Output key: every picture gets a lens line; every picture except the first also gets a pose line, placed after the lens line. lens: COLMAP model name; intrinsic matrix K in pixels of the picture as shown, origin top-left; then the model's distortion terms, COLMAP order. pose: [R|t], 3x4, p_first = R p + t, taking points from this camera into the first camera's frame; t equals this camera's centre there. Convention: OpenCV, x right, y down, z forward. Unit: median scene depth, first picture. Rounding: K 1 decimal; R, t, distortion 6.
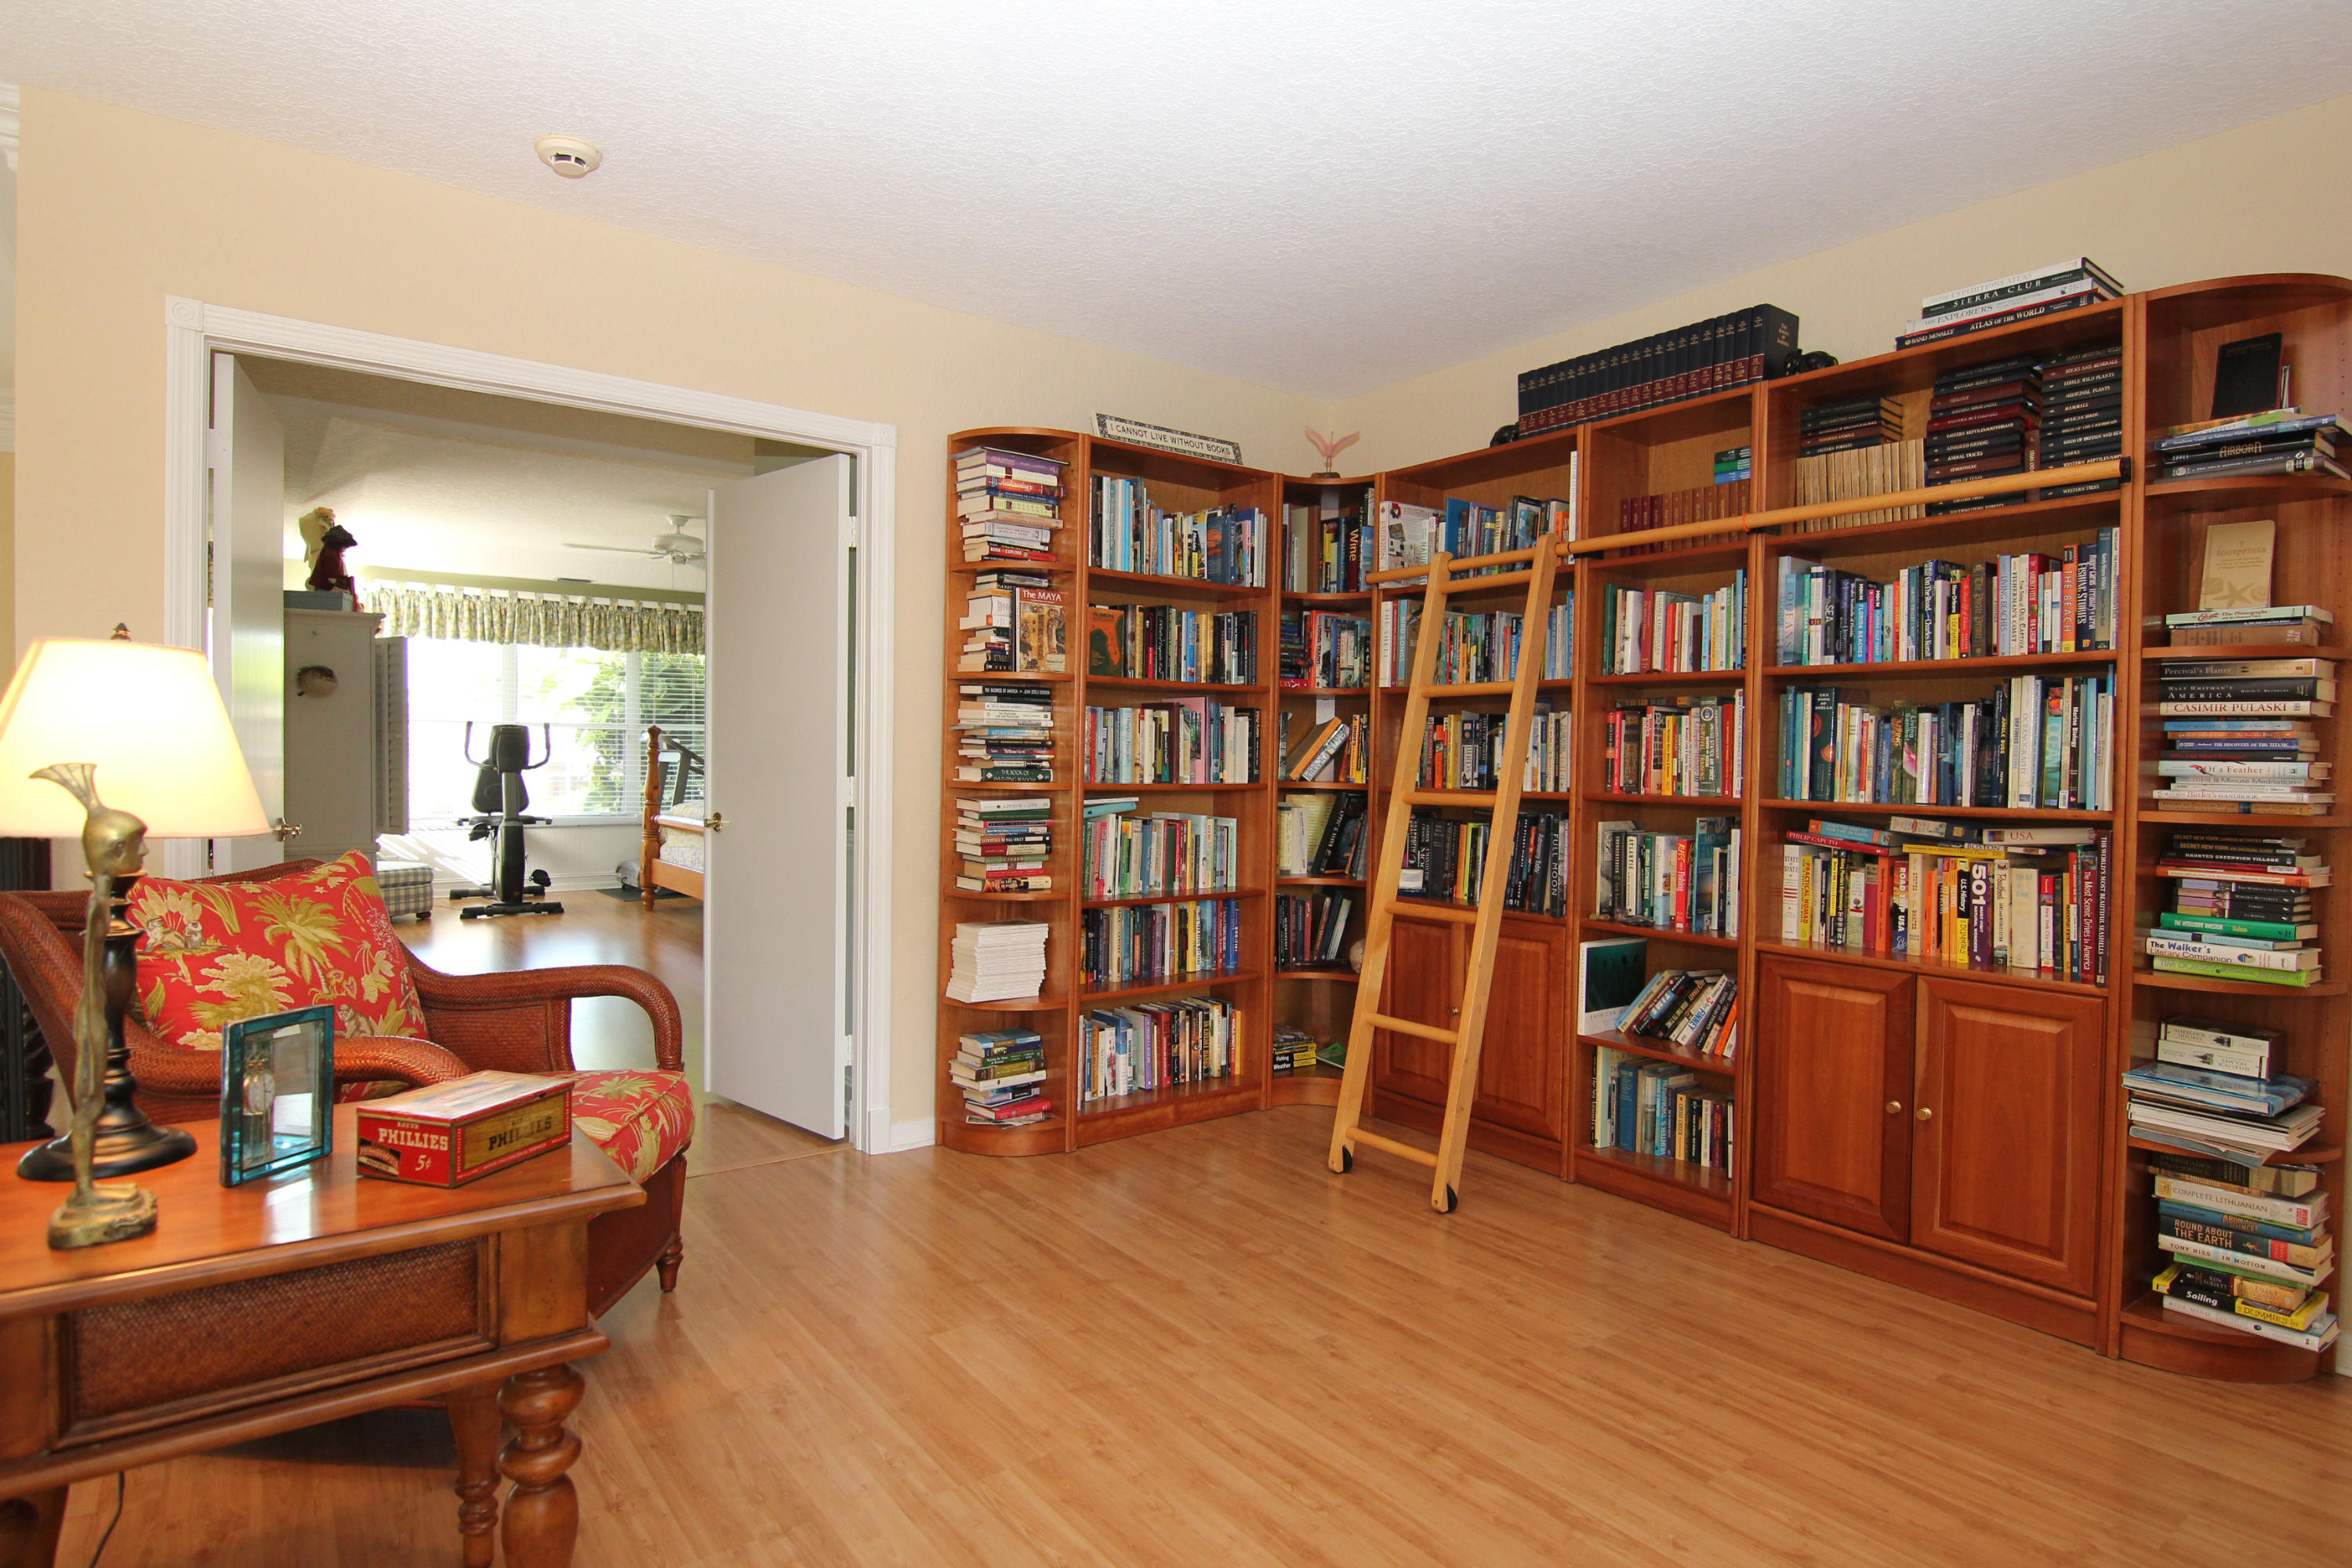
lens RADIAL K [[1288.4, 0, 1173.8], [0, 1288.4, 785.0], [0, 0, 1]] dist [0.001619, -0.000130]
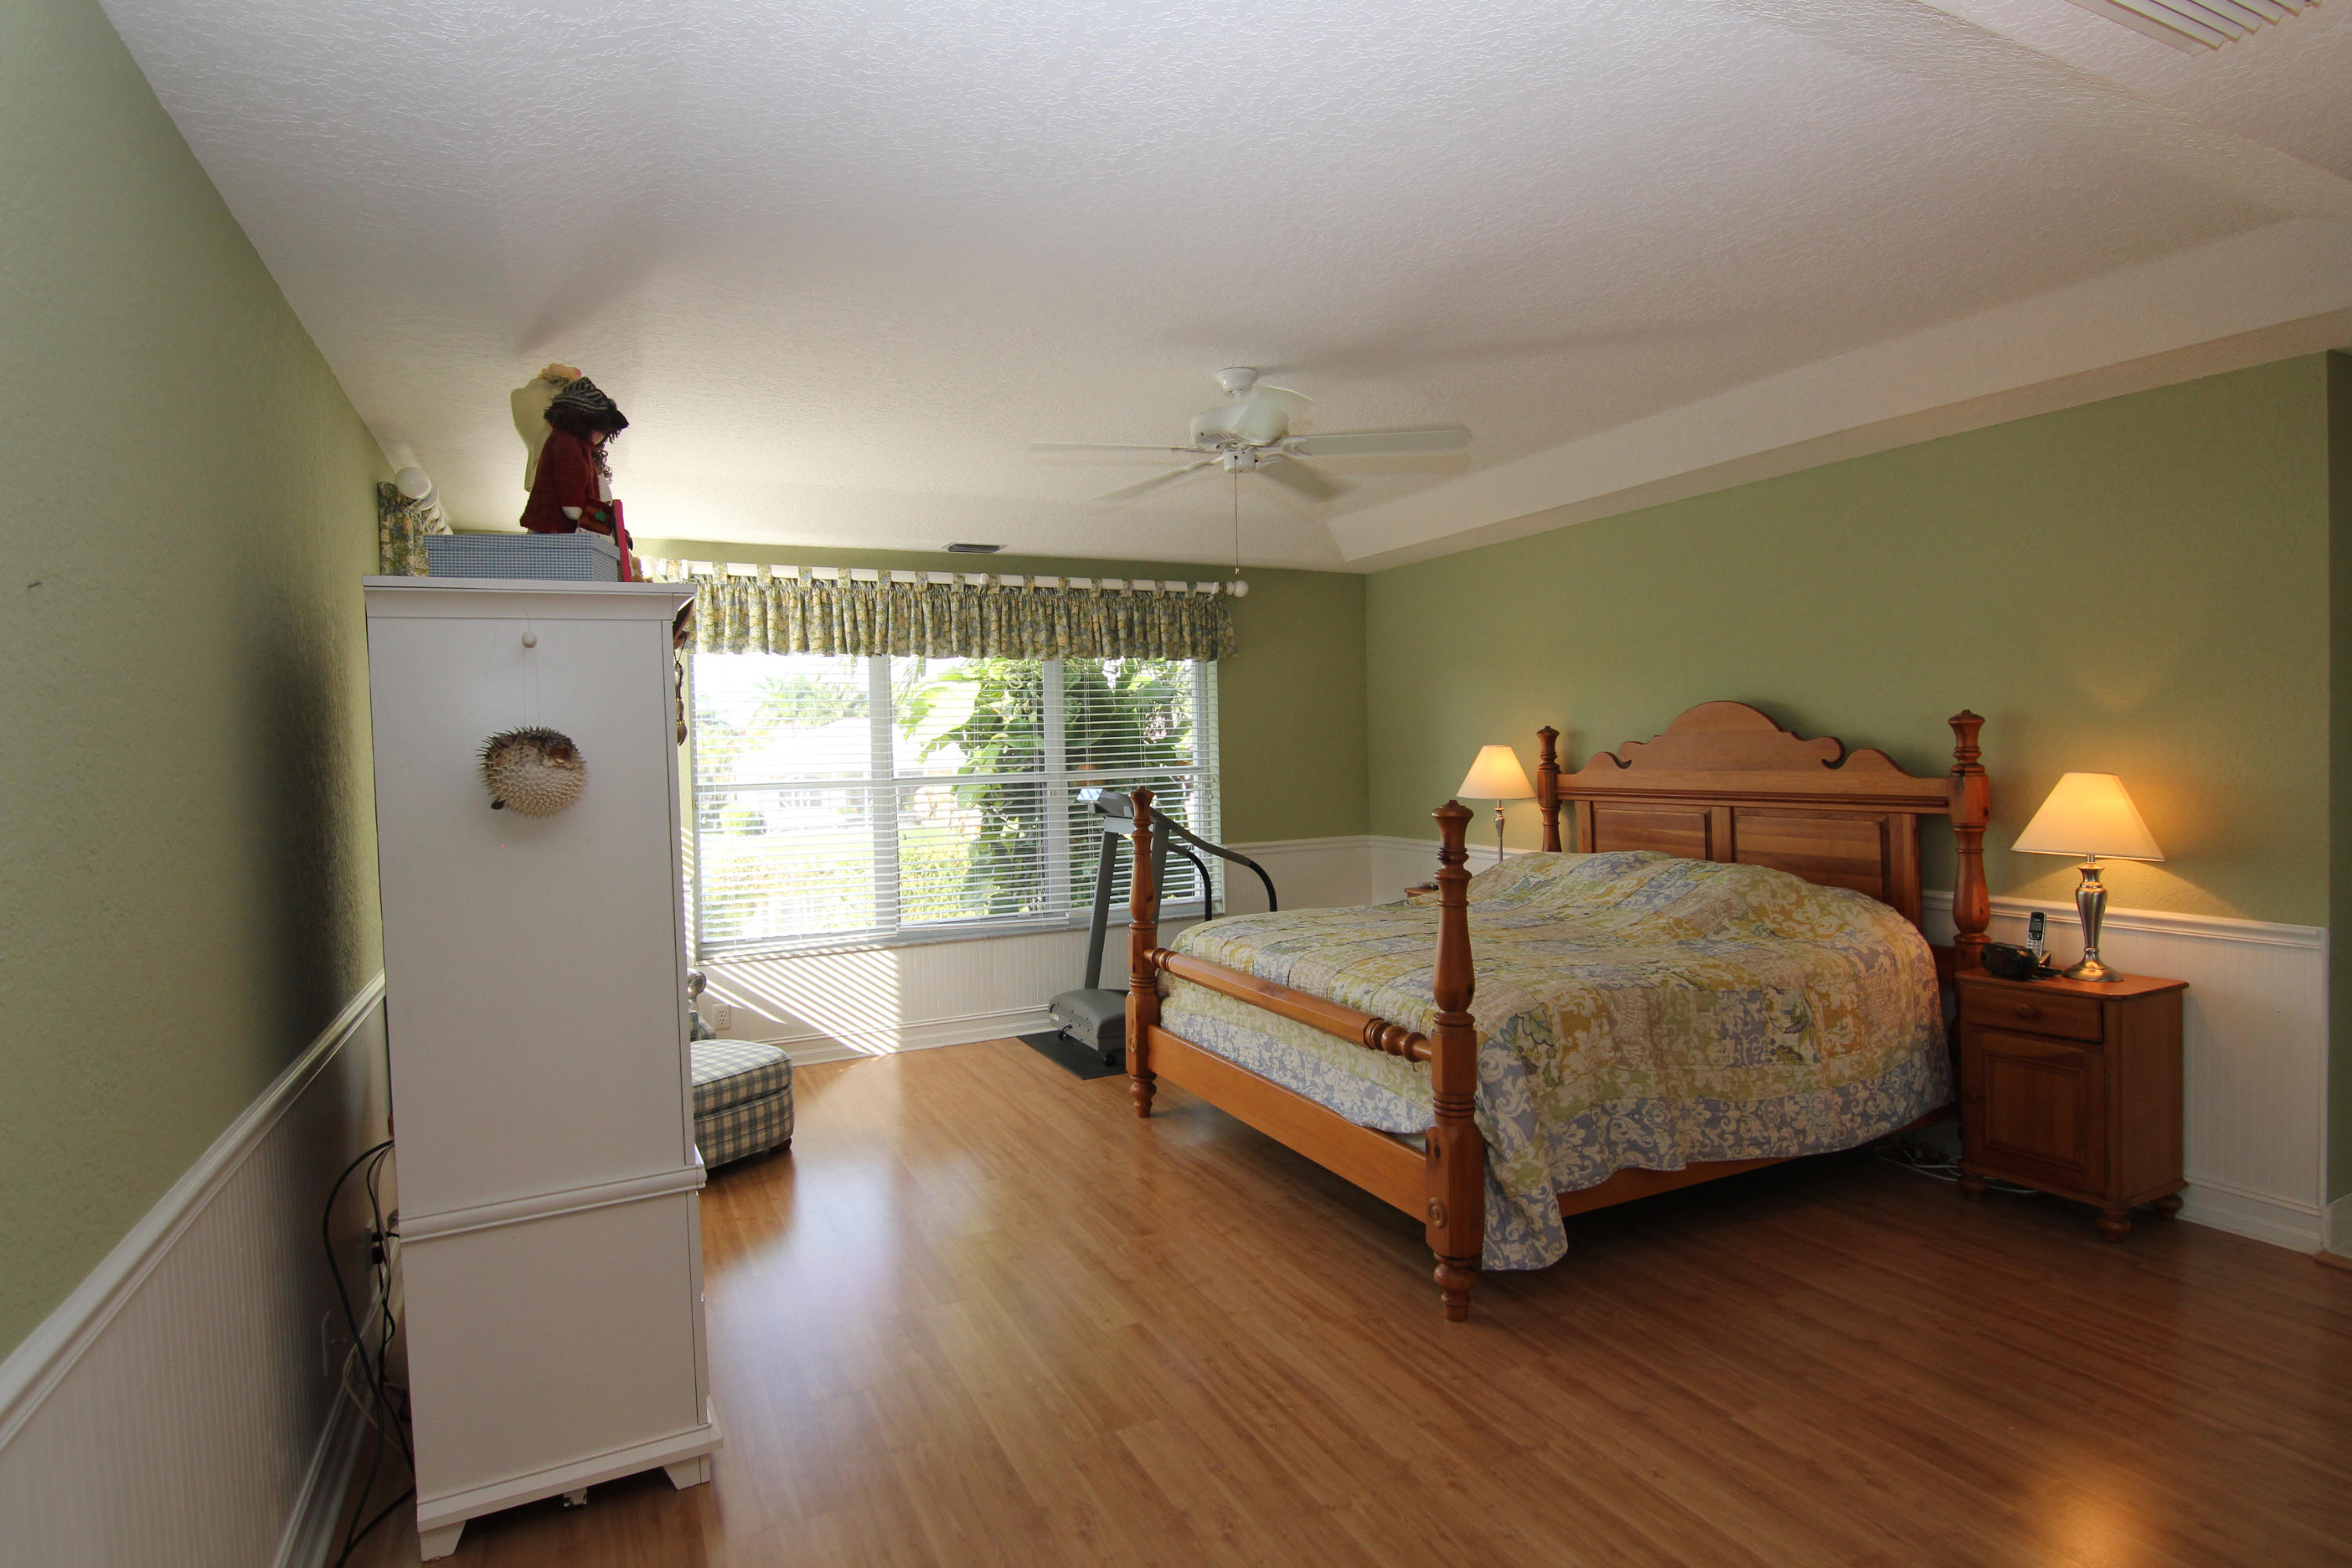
lens RADIAL K [[1199.2, 0, 1174.4], [0, 1199.2, 778.9], [0, 0, 1]] dist [-0.012309, -0.005631]
pose [[0.984480, -0.033143, -0.172340, -0.280505], [0.034678, 0.999381, 0.005903, -0.049018], [0.172038, -0.011788, 0.985020, 0.457613]]
